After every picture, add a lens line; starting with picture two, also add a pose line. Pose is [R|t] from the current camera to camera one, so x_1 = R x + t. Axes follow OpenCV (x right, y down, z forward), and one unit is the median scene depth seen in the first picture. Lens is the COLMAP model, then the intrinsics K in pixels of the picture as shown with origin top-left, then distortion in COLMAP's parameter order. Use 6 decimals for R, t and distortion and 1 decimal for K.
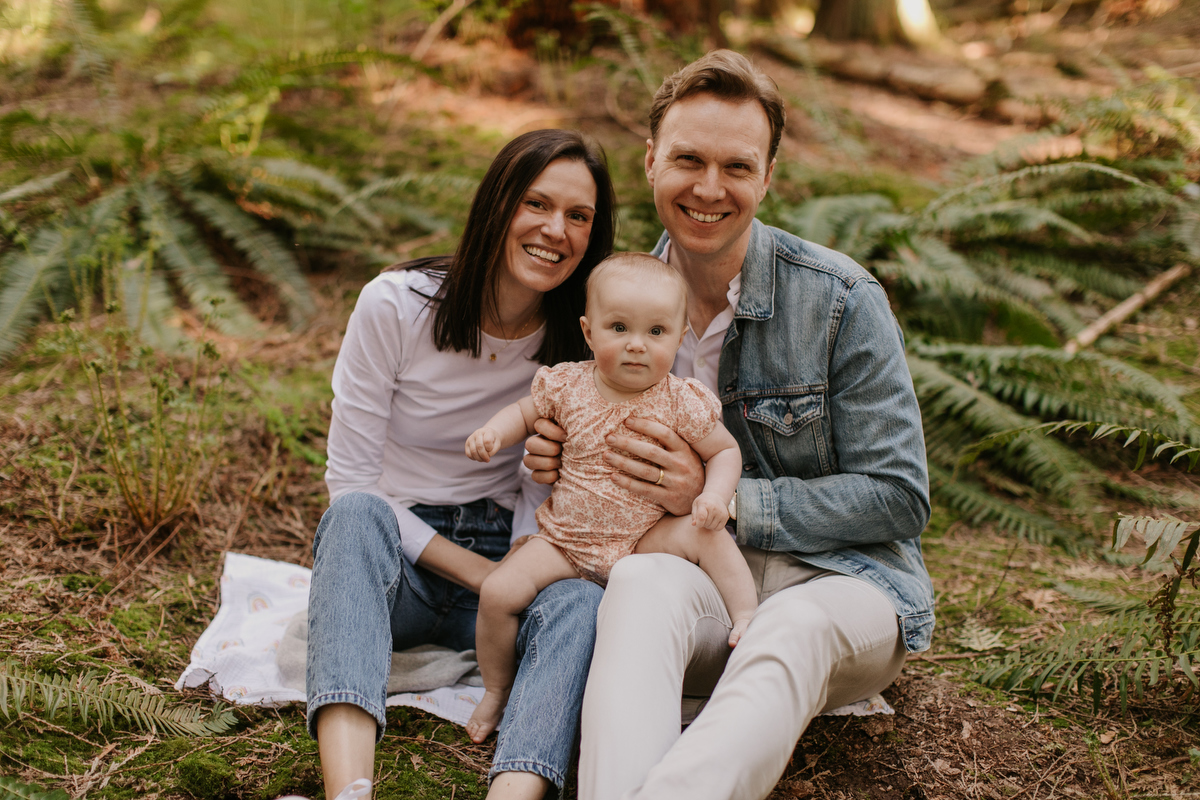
lens RADIAL K [[1746.7, 0, 600.0], [0, 1746.7, 400.0], [0, 0, 1]] dist [0.010468, 0.095869]
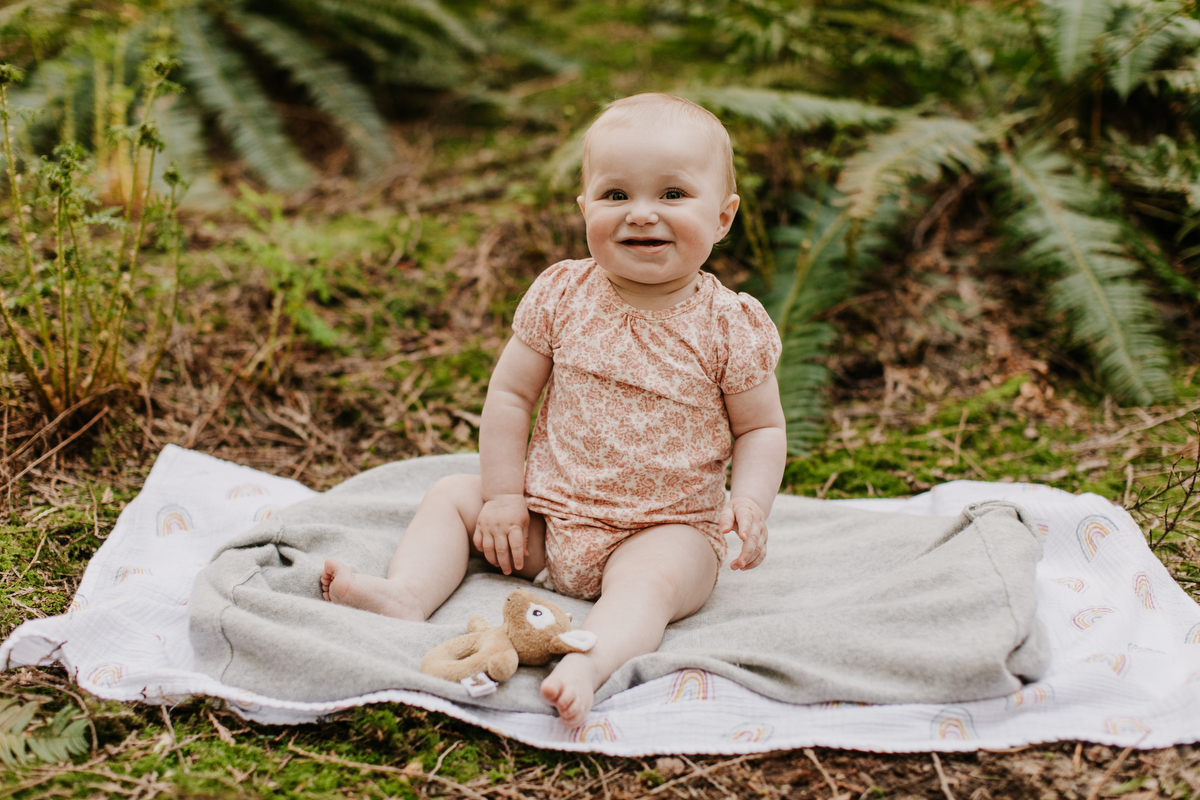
lens RADIAL K [[1746.7, 0, 600.0], [0, 1746.7, 400.0], [0, 0, 1]] dist [0.010468, 0.095869]
pose [[0.994096, 0.002424, -0.108475, 0.010861], [-0.000363, 0.999819, 0.019013, 0.055466], [0.108501, -0.018861, 0.993917, 0.379503]]
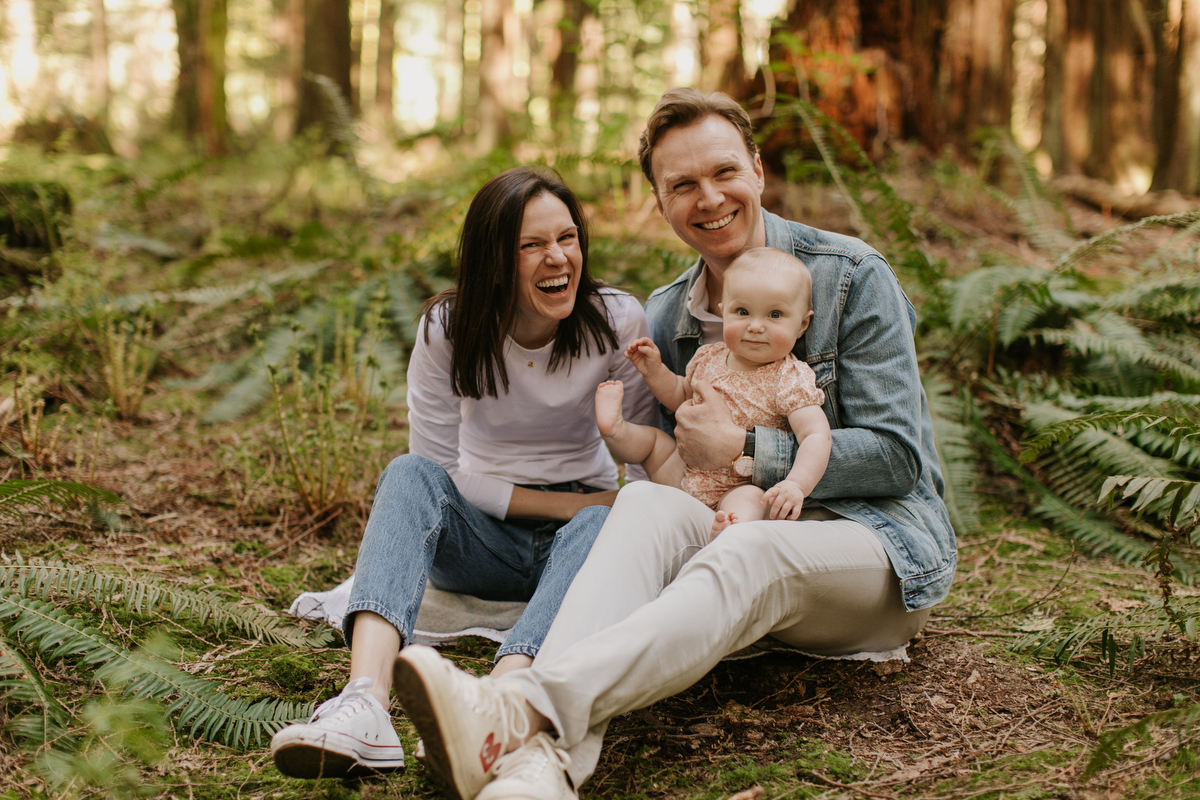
lens RADIAL K [[1746.7, 0, 600.0], [0, 1746.7, 400.0], [0, 0, 1]] dist [0.010468, 0.095869]
pose [[0.976222, 0.009556, -0.216563, 0.176836], [-0.033475, 0.993690, -0.107052, 0.116148], [0.214173, 0.111756, 0.970382, -0.092883]]
